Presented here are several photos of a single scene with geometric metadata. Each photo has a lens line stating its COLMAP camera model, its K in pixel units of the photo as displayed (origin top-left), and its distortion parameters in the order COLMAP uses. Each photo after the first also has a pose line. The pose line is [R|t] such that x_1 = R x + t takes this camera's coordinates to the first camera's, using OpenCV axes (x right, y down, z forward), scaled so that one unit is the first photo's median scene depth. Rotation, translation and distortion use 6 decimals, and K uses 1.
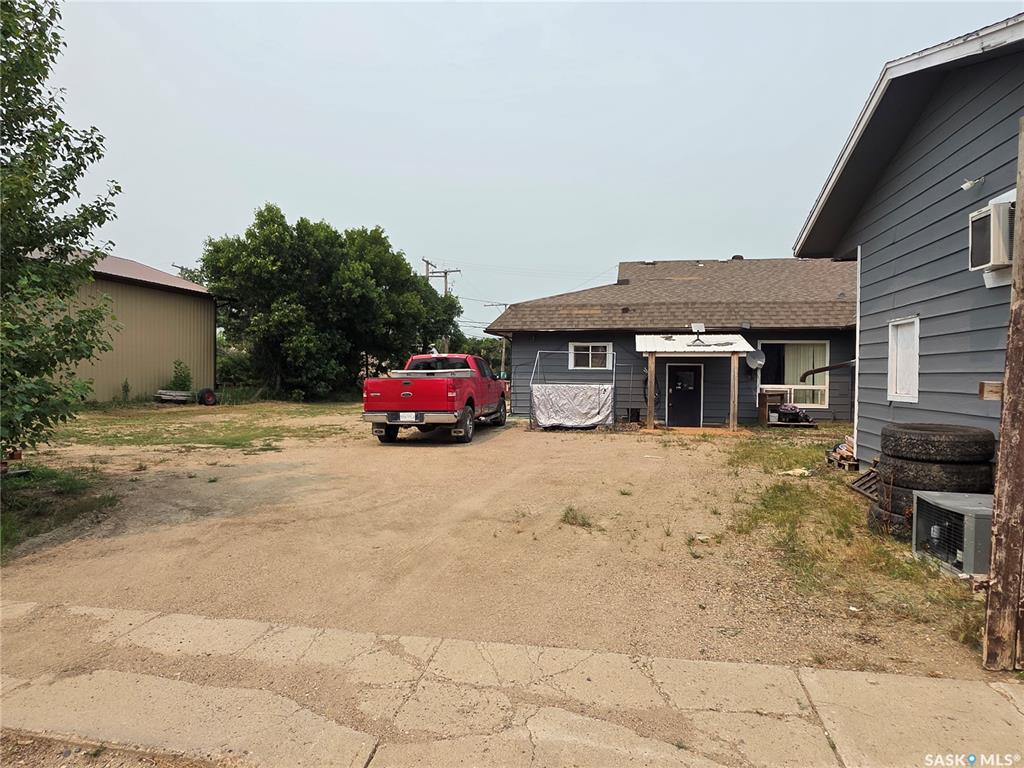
lens RADIAL K [[642.6, 0, 512.0], [0, 642.6, 384.0], [0, 0, 1]] dist [0.040478, -0.090191]
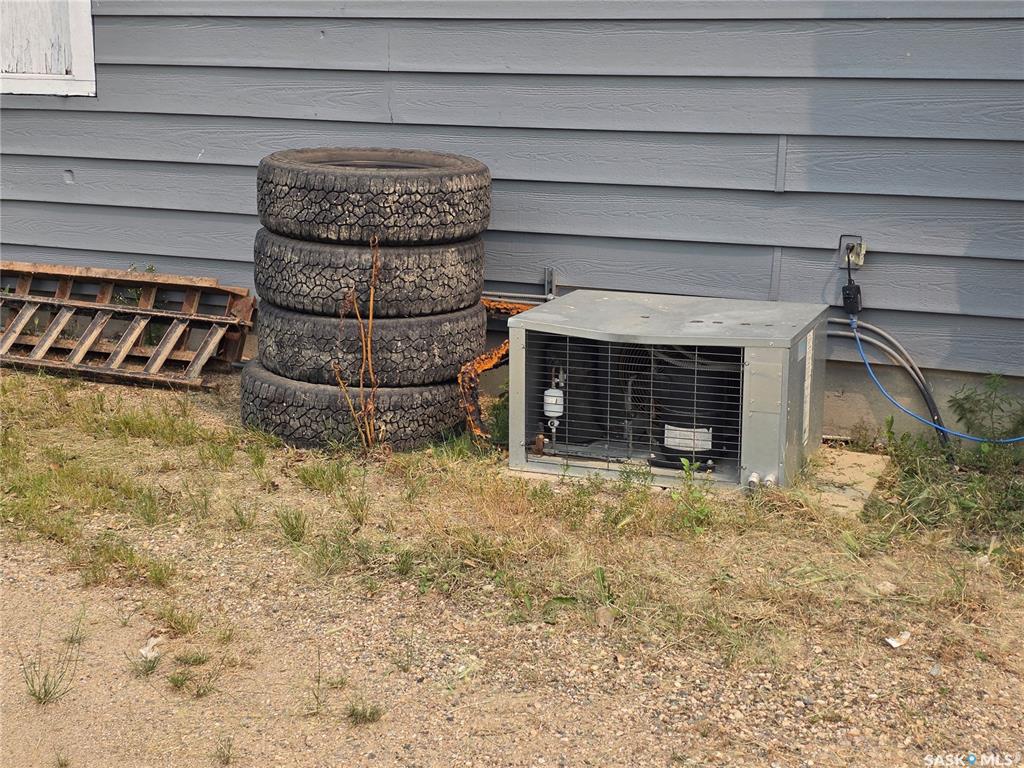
lens RADIAL K [[1420.0, 0, 512.0], [0, 1420.0, 384.0], [0, 0, 1]] dist [0.044739, 0.036750]
pose [[0.208877, -0.247233, 0.946175, -0.223973], [0.013177, 0.968140, 0.250063, -0.018604], [-0.977853, -0.039765, 0.205480, 0.769428]]
